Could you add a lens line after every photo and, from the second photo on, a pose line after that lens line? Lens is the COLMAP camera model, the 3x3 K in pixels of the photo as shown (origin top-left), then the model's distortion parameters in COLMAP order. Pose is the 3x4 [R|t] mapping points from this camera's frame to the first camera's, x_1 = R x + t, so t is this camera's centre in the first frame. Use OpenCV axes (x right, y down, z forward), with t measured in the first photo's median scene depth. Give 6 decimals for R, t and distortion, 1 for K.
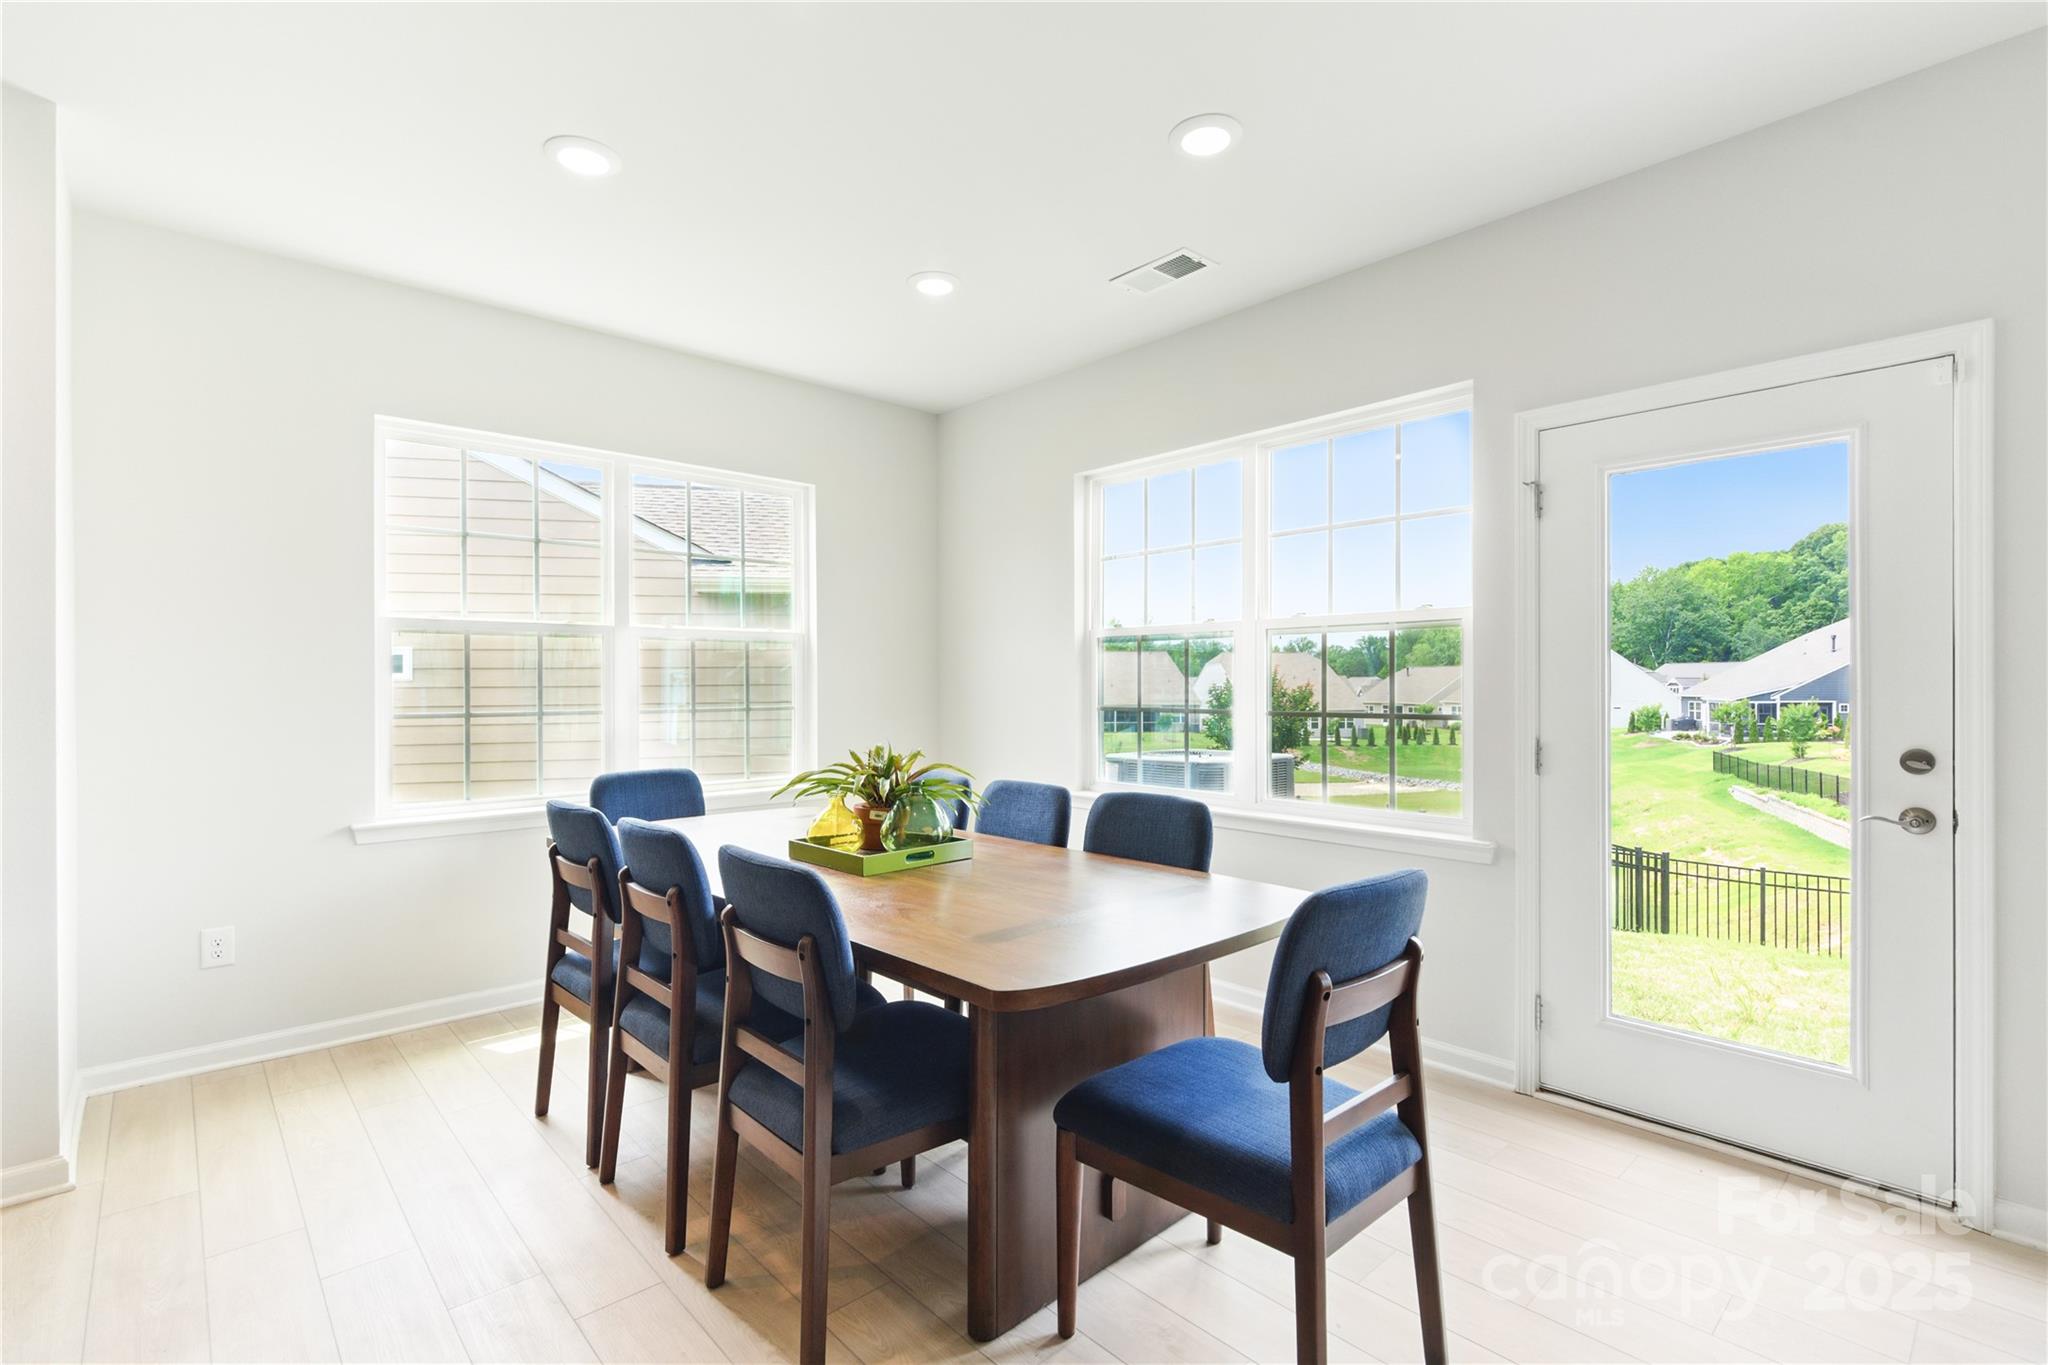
lens RADIAL K [[932.6, 0, 1031.9], [0, 932.6, 678.3], [0, 0, 1]] dist [-0.000429, -0.000838]
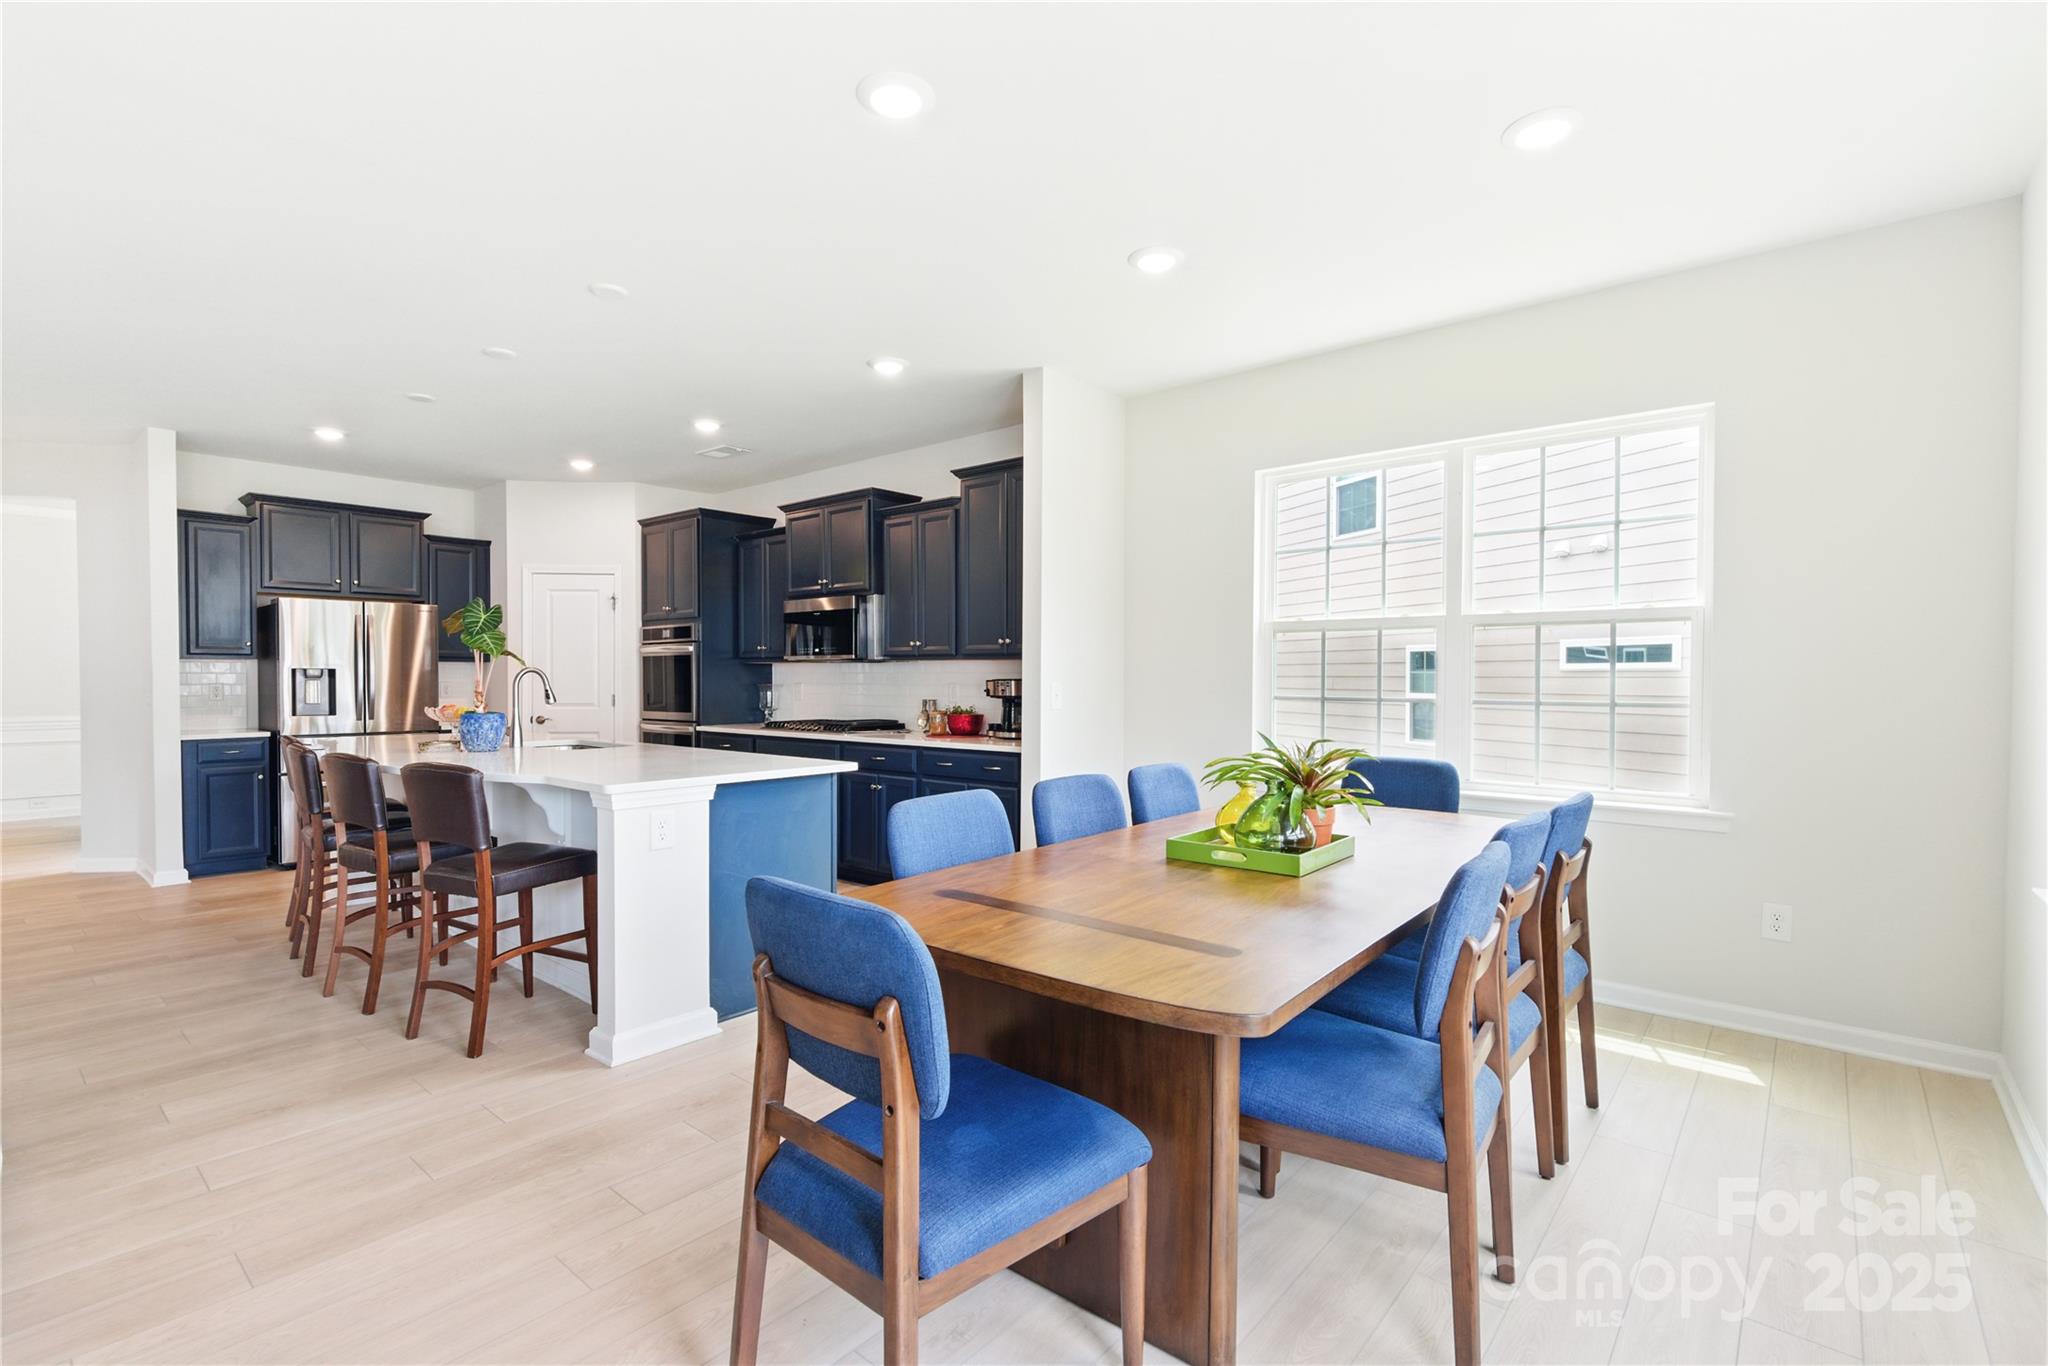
lens RADIAL K [[924.9, 0, 1033.3], [0, 924.9, 692.1], [0, 0, 1]] dist [-0.004168, -0.001260]
pose [[0.117501, 0.023065, -0.992805, 0.747247], [0.003968, 0.999711, 0.023695, 0.001421], [0.993065, -0.006723, 0.117376, 0.680745]]
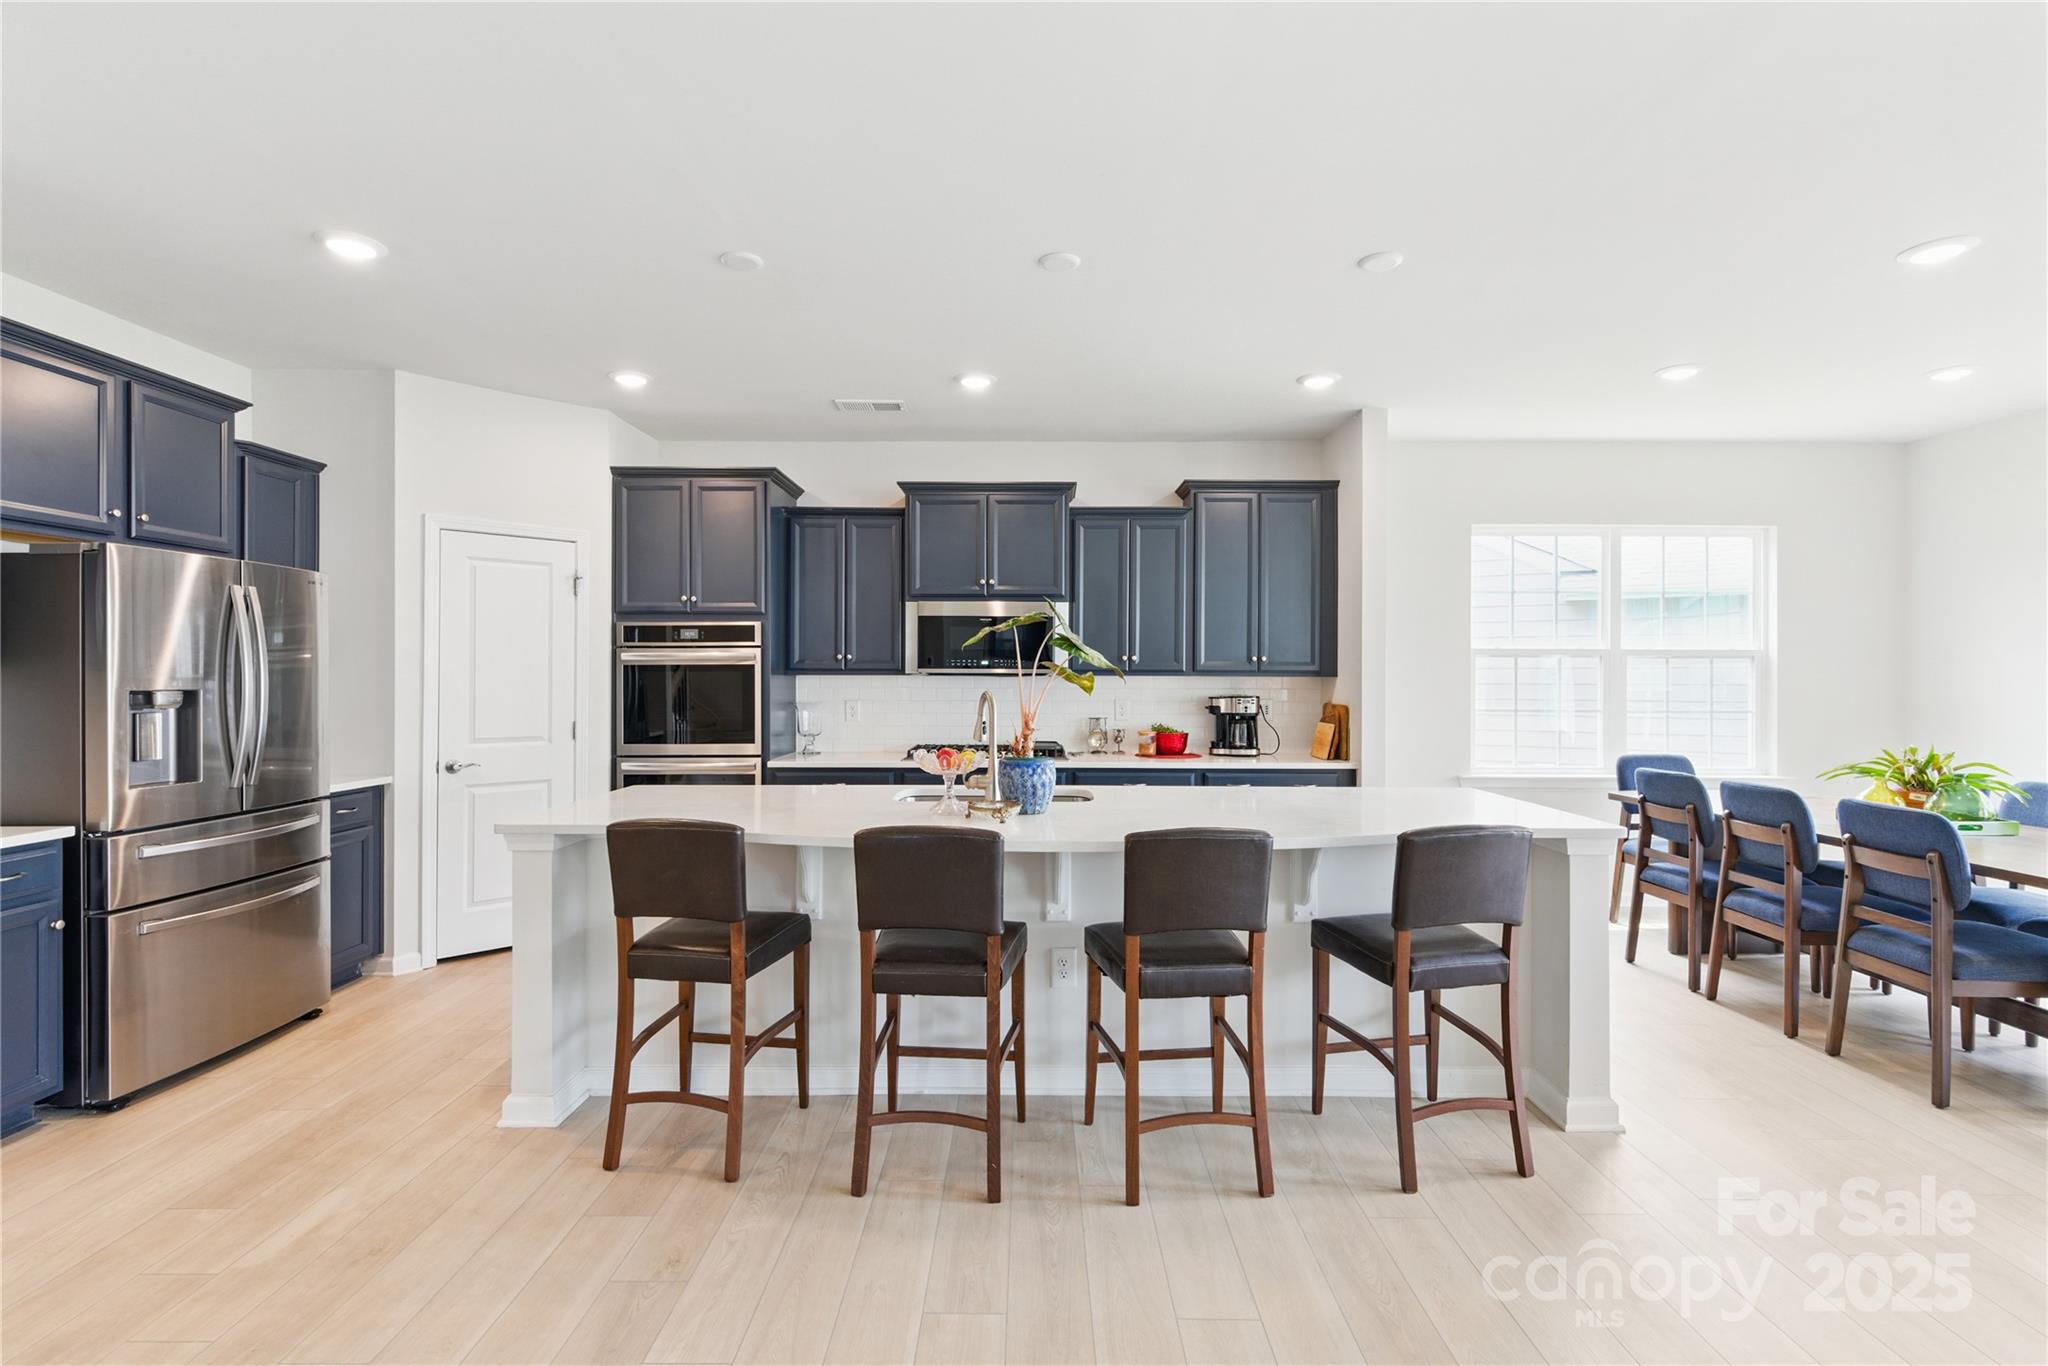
lens RADIAL K [[938.4, 0, 1023.4], [0, 938.4, 674.6], [0, 0, 1]] dist [0.008428, -0.007167]
pose [[0.722695, 0.007437, -0.691127, -0.162527], [-0.002764, 0.999965, 0.007870, -0.040422], [0.691162, -0.003777, 0.722690, -0.909619]]
